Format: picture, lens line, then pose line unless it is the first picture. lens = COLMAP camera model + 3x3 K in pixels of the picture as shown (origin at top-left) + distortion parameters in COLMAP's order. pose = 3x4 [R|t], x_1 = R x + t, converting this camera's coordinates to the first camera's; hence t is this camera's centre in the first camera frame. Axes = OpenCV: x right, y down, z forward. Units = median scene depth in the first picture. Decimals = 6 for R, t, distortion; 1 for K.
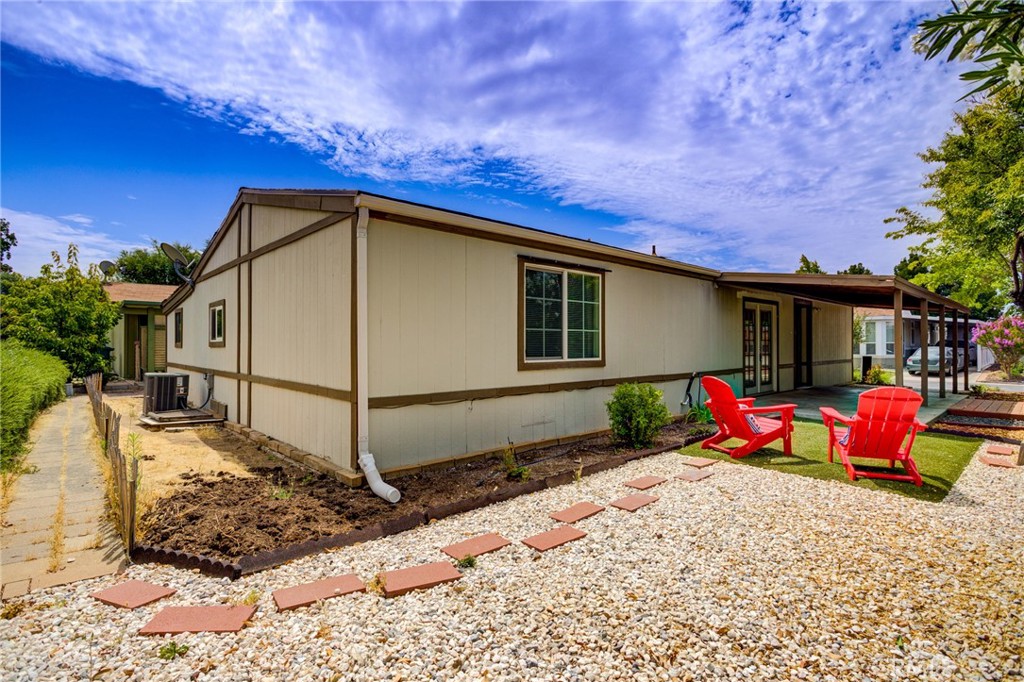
lens RADIAL K [[503.1, 0, 513.2], [0, 503.1, 342.8], [0, 0, 1]] dist [-0.019823, 0.007634]
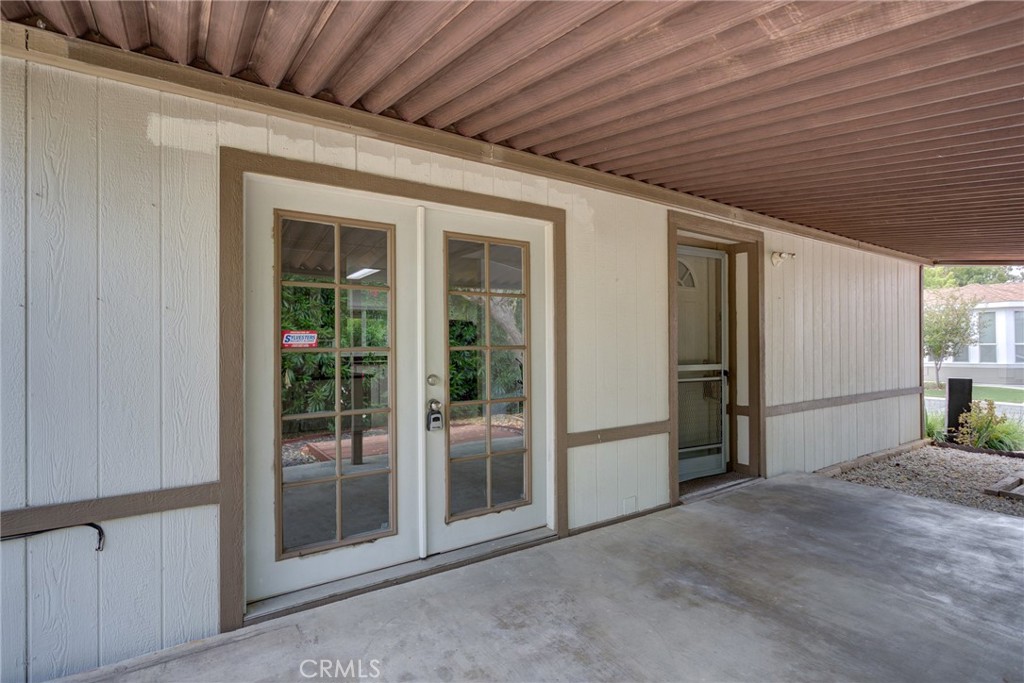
lens RADIAL K [[503.1, 0, 510.8], [0, 503.1, 340.9], [0, 0, 1]] dist [-0.019823, 0.007634]
pose [[0.988219, -0.007161, -0.152879, 0.406622], [0.005824, 0.999941, -0.009193, -0.004235], [0.152936, 0.008194, 0.988202, 0.535900]]
